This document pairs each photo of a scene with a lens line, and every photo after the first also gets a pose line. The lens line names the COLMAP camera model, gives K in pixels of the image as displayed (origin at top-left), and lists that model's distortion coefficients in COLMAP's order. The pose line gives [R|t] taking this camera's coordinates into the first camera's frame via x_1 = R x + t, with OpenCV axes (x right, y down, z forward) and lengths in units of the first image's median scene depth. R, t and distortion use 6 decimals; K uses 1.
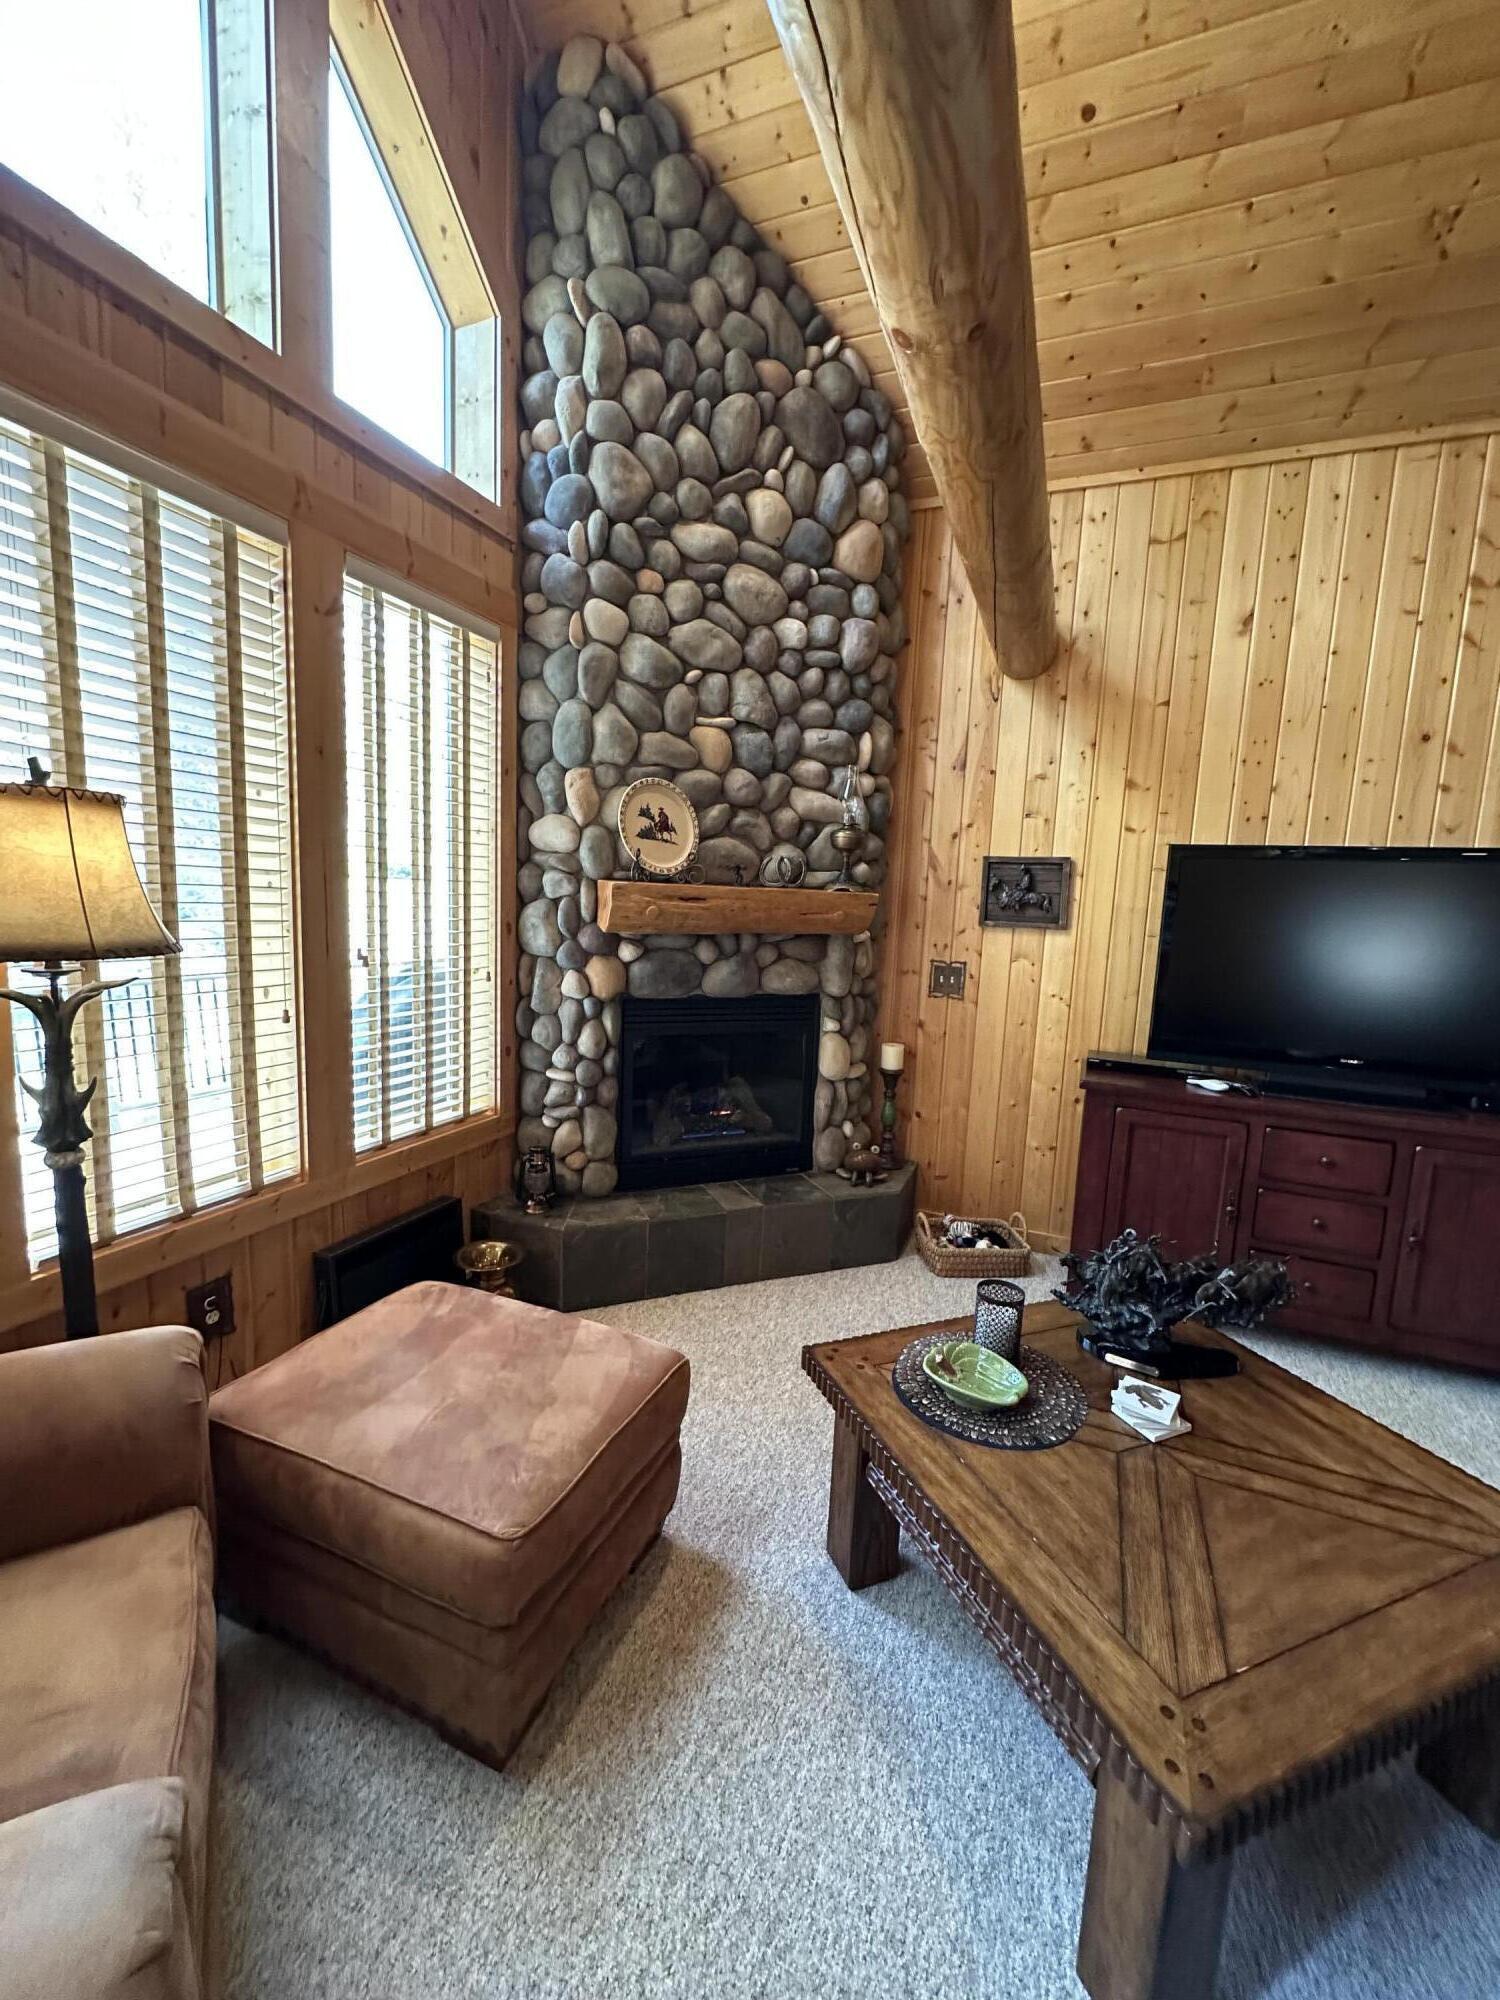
lens RADIAL K [[791.5, 0, 754.6], [0, 791.5, 996.2], [0, 0, 1]] dist [-0.003786, 0.000535]
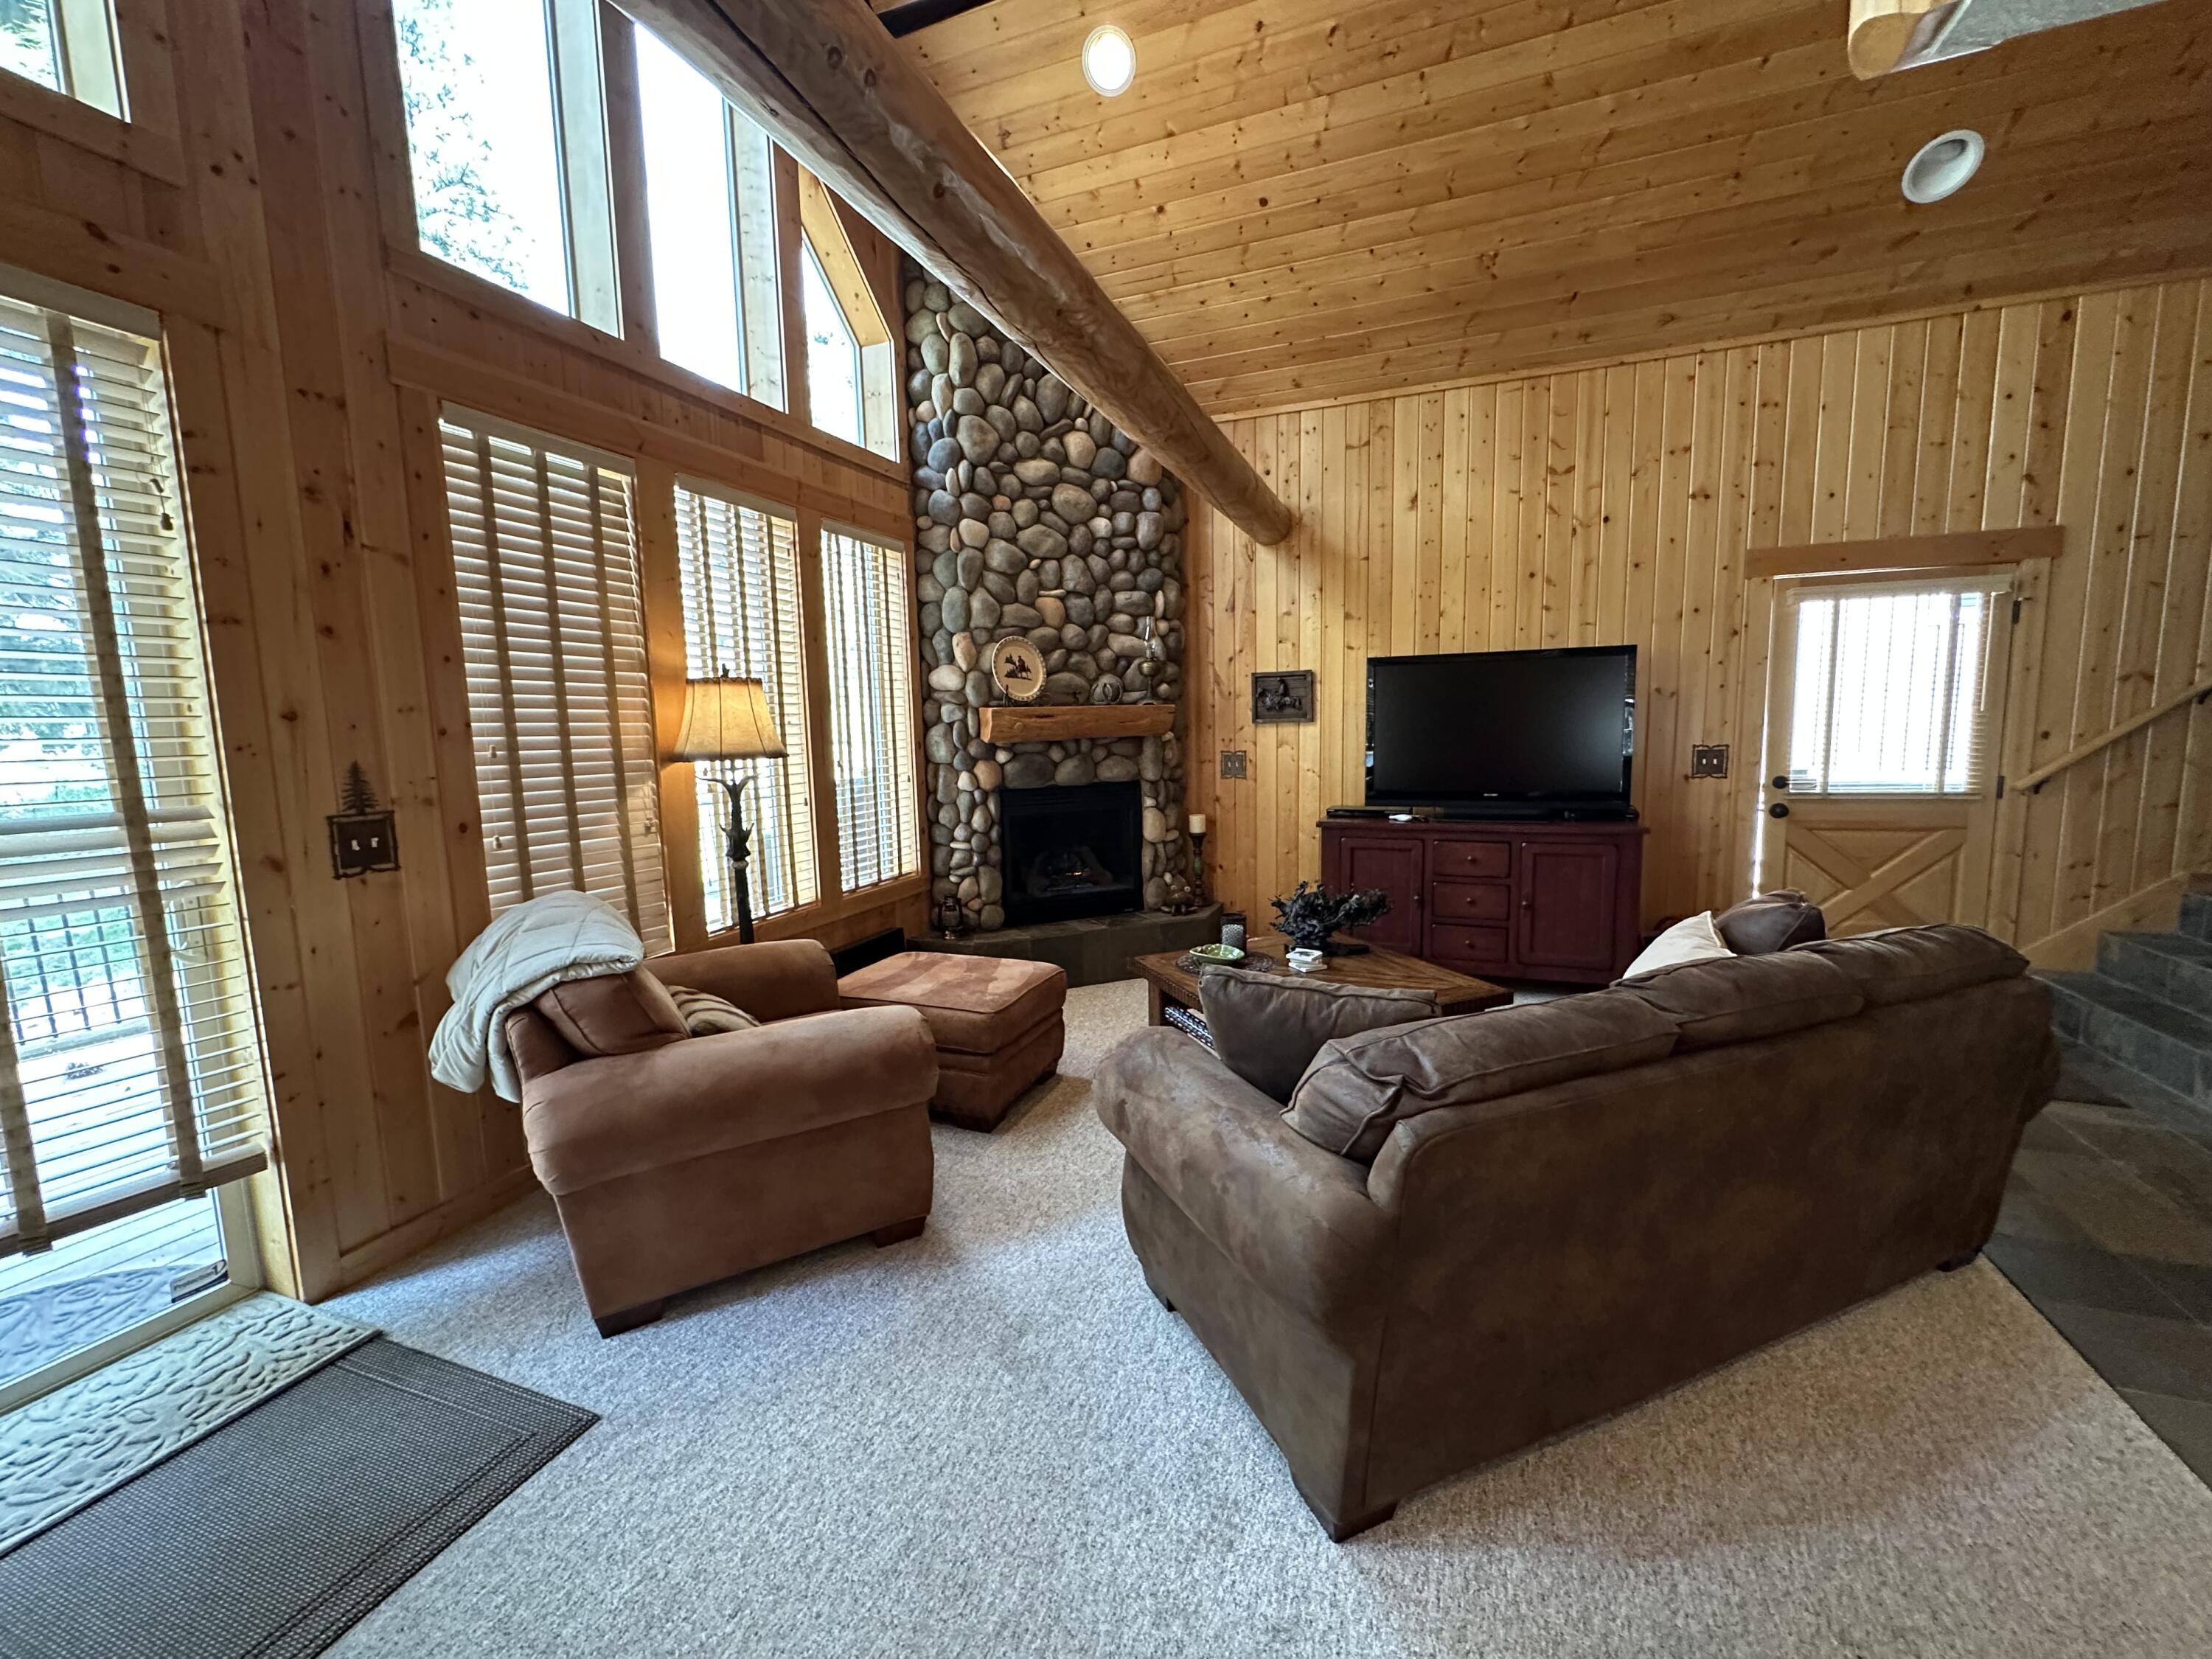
lens RADIAL K [[875.4, 0, 1109.6], [0, 875.4, 827.5], [0, 0, 1]] dist [-0.003786, 0.000535]
pose [[0.997708, -0.067373, 0.006322, 0.016608], [0.067397, 0.997720, -0.003626, 0.096966], [-0.006063, 0.004043, 0.999973, -0.625874]]
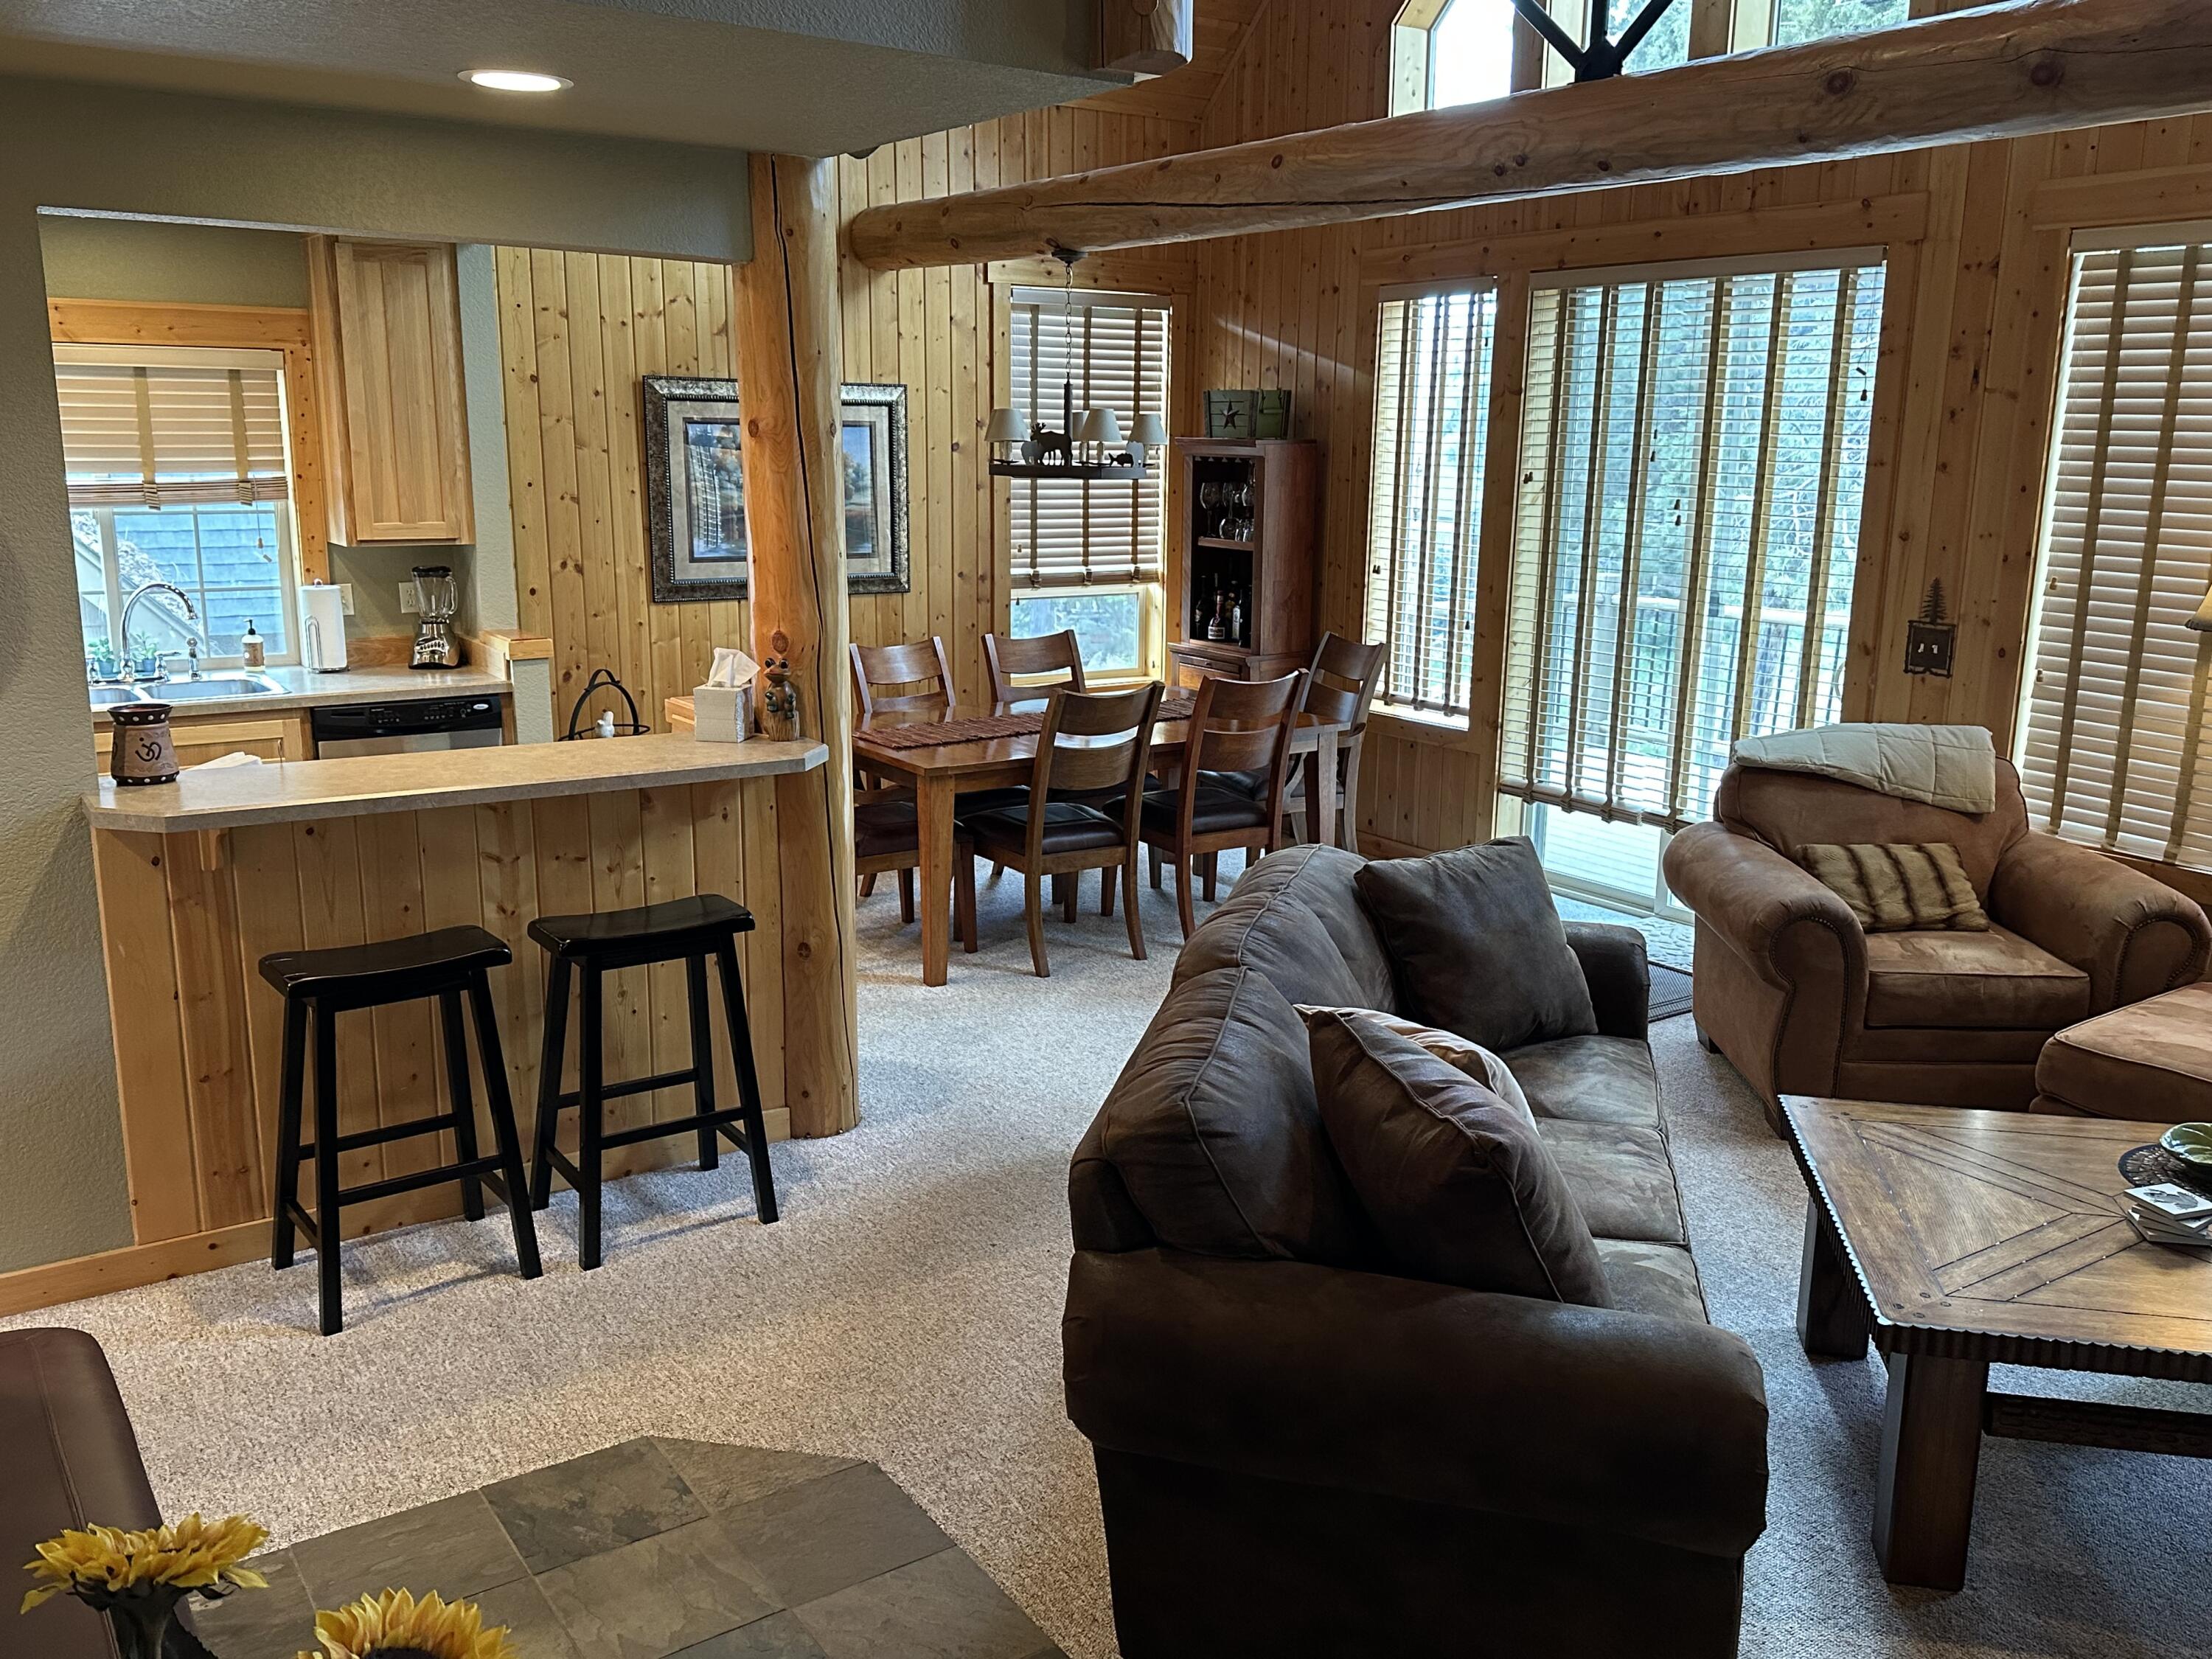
lens RADIAL K [[1835.3, 0, 1105.9], [0, 1835.3, 831.0], [0, 0, 1]] dist [0.071910, -0.059759]
pose [[-0.541722, 0.134471, -0.829732, 1.548327], [-0.140858, 0.958639, 0.247327, -0.125360], [0.828671, 0.250857, -0.500374, 0.529654]]
